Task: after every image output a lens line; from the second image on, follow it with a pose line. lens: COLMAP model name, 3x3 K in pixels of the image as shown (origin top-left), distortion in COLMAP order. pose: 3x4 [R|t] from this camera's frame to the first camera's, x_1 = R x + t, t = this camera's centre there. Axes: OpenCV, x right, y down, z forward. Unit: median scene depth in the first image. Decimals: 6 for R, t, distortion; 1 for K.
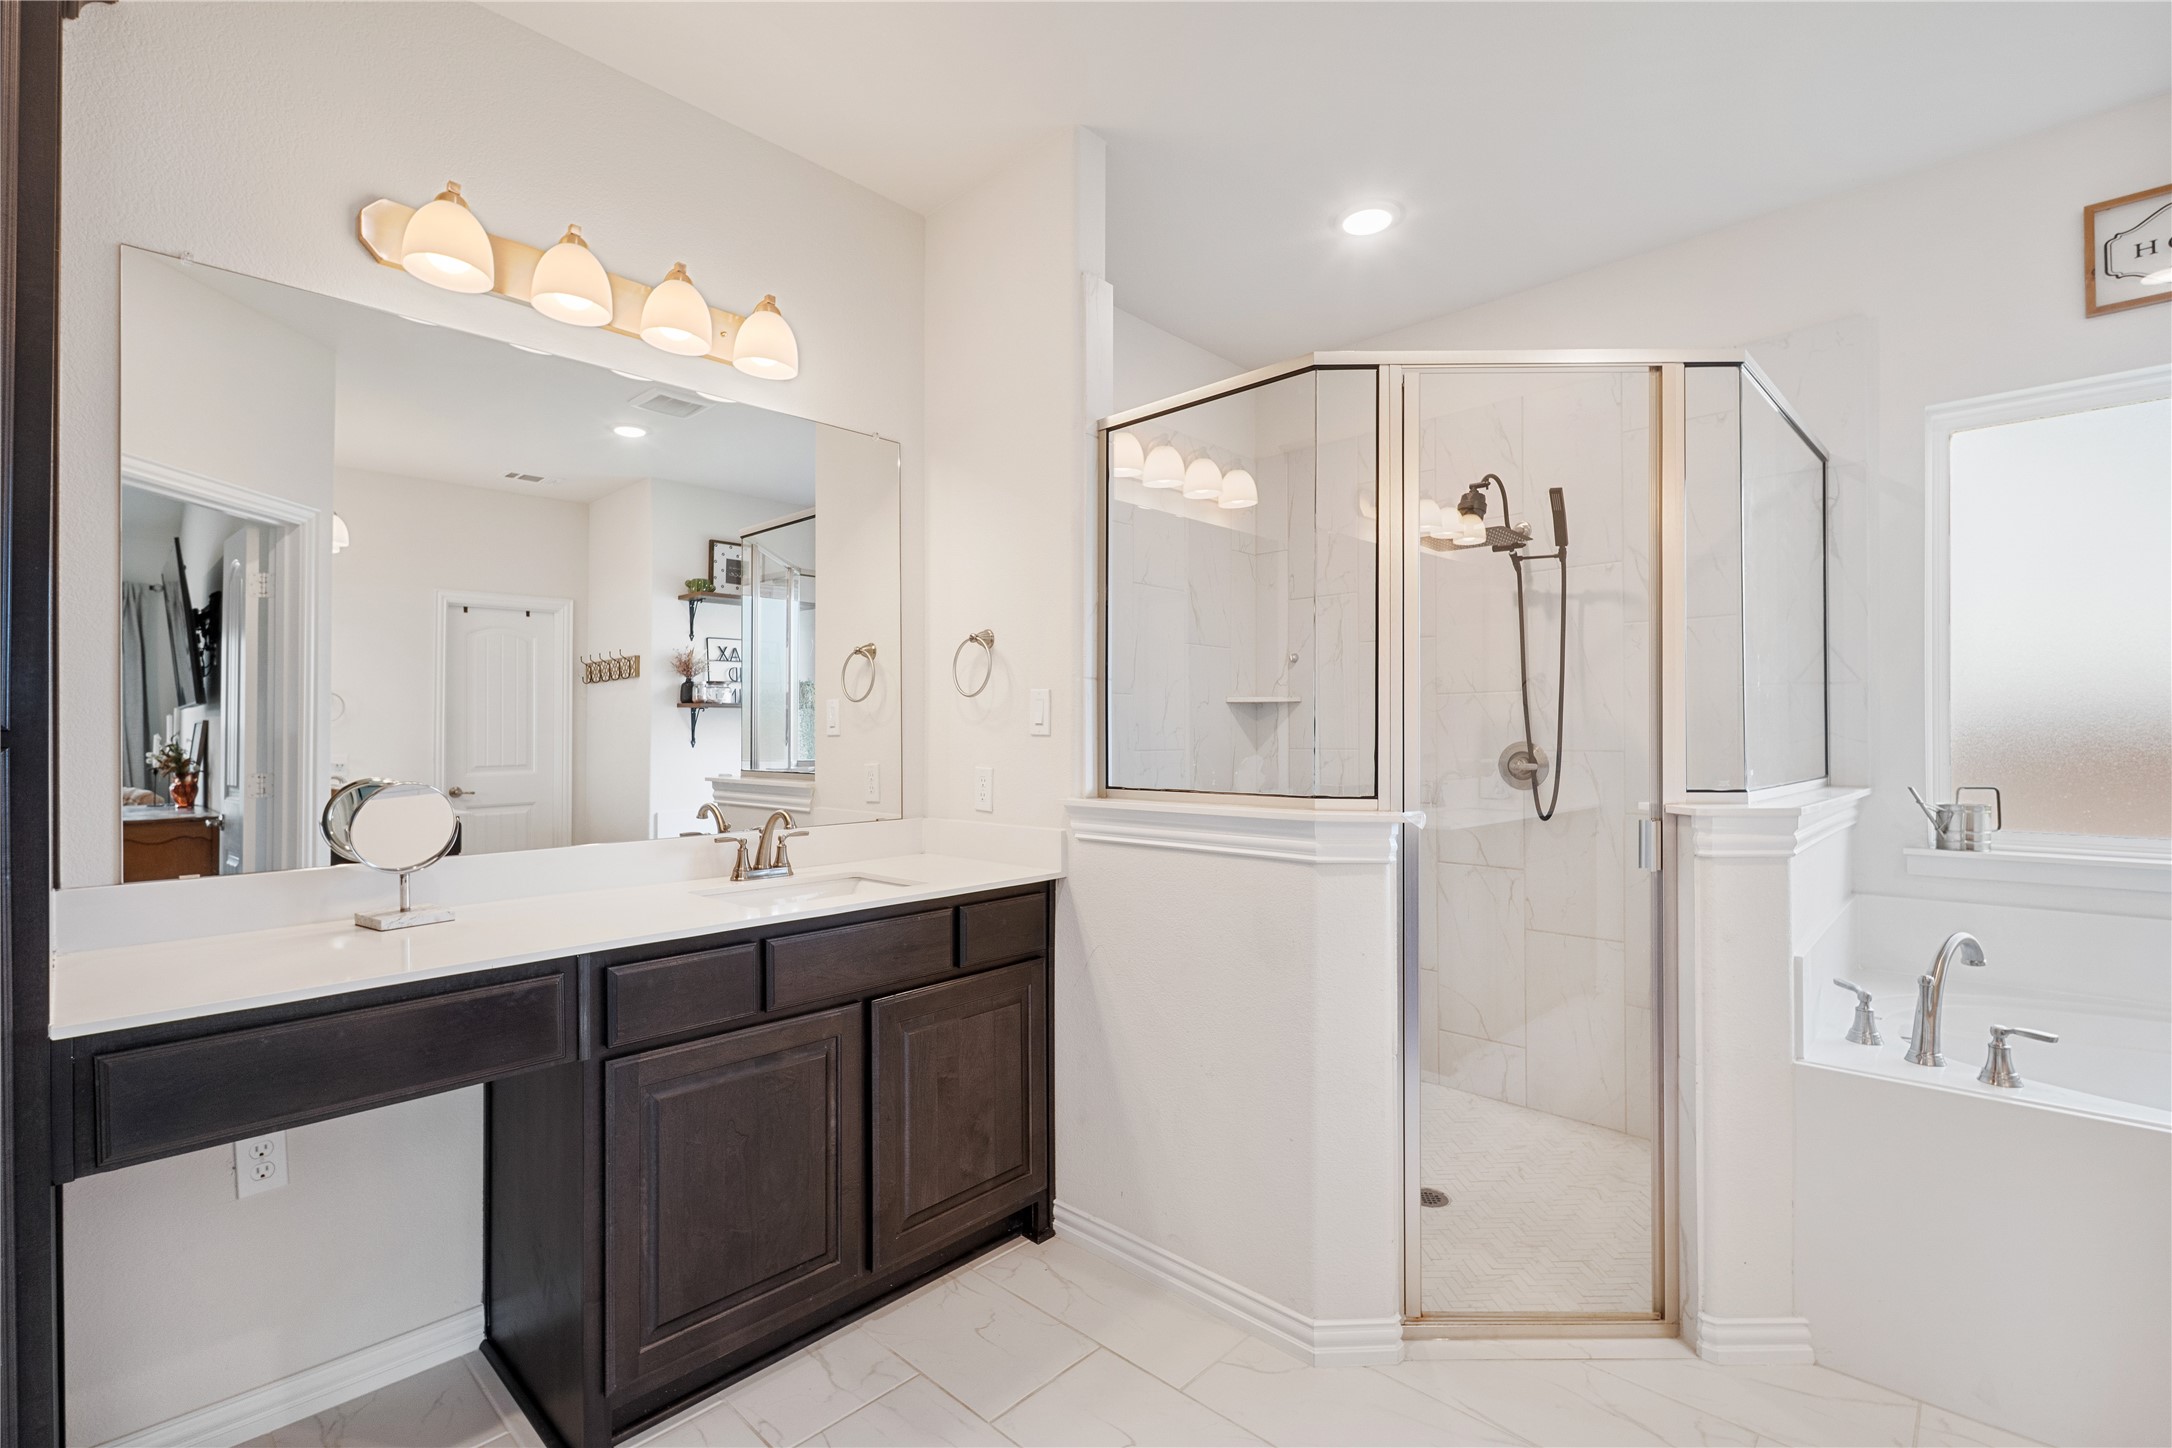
lens RADIAL K [[973.3, 0, 1084.8], [0, 973.3, 723.8], [0, 0, 1]] dist [0.003838, -0.004952]
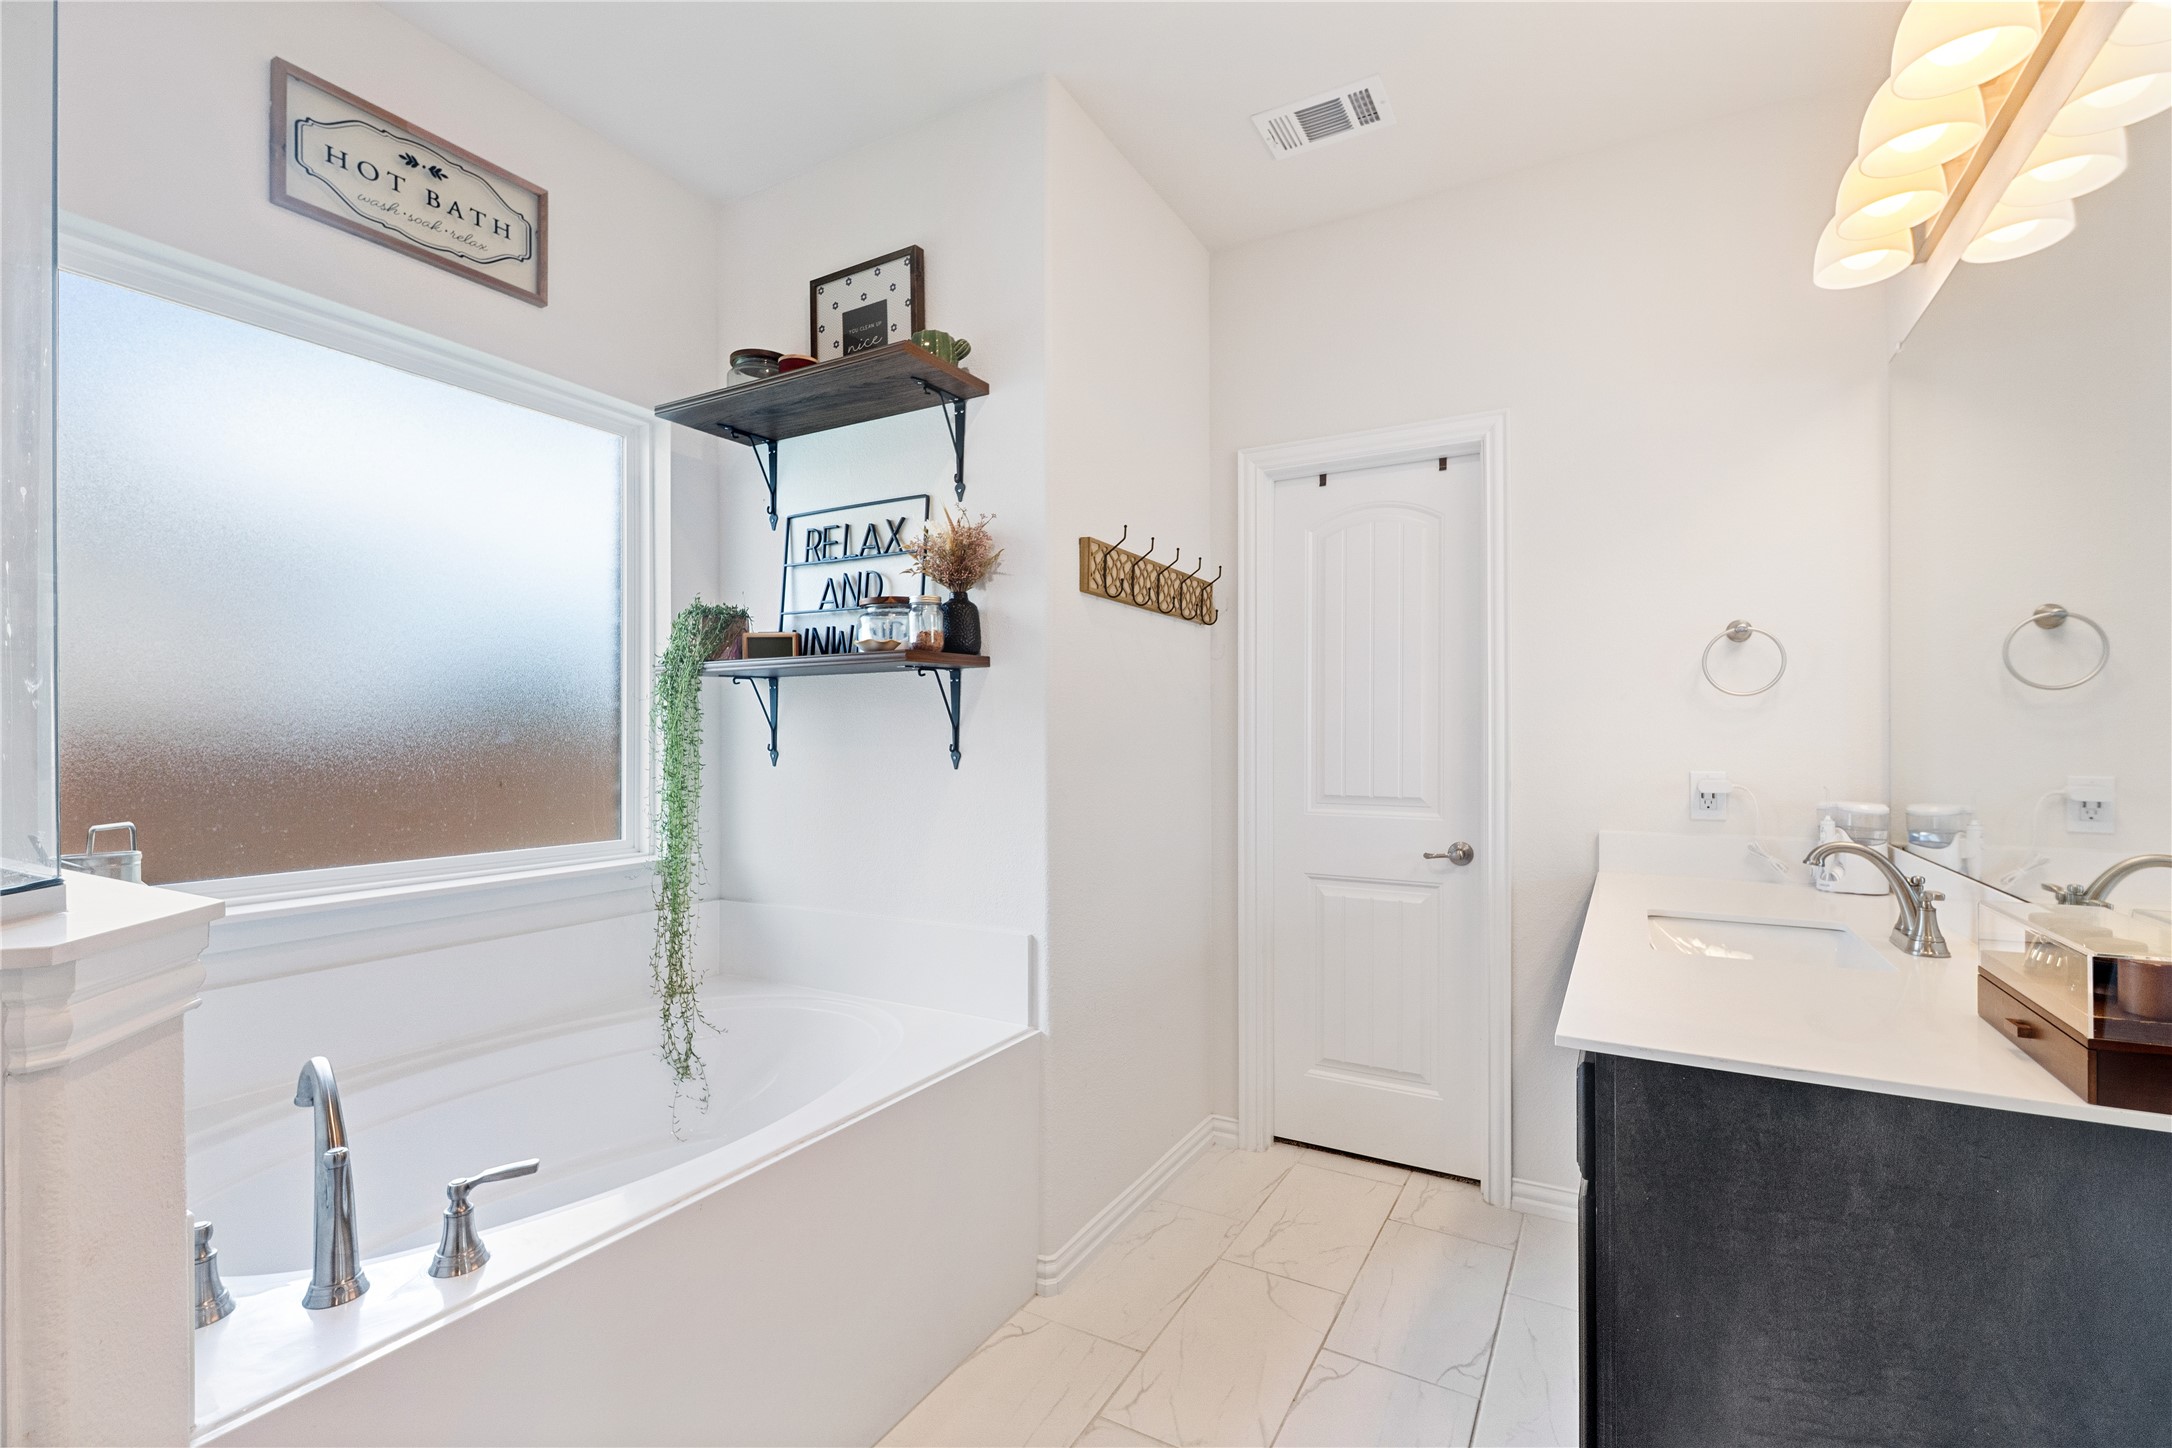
lens RADIAL K [[973.3, 0, 1080.3], [0, 973.3, 725.3], [0, 0, 1]] dist [0.003838, -0.004952]
pose [[-0.242925, 0.016981, 0.969896, 0.175218], [-0.003789, 0.999823, -0.018454, 0.008967], [-0.970038, -0.008157, -0.242818, 0.709534]]
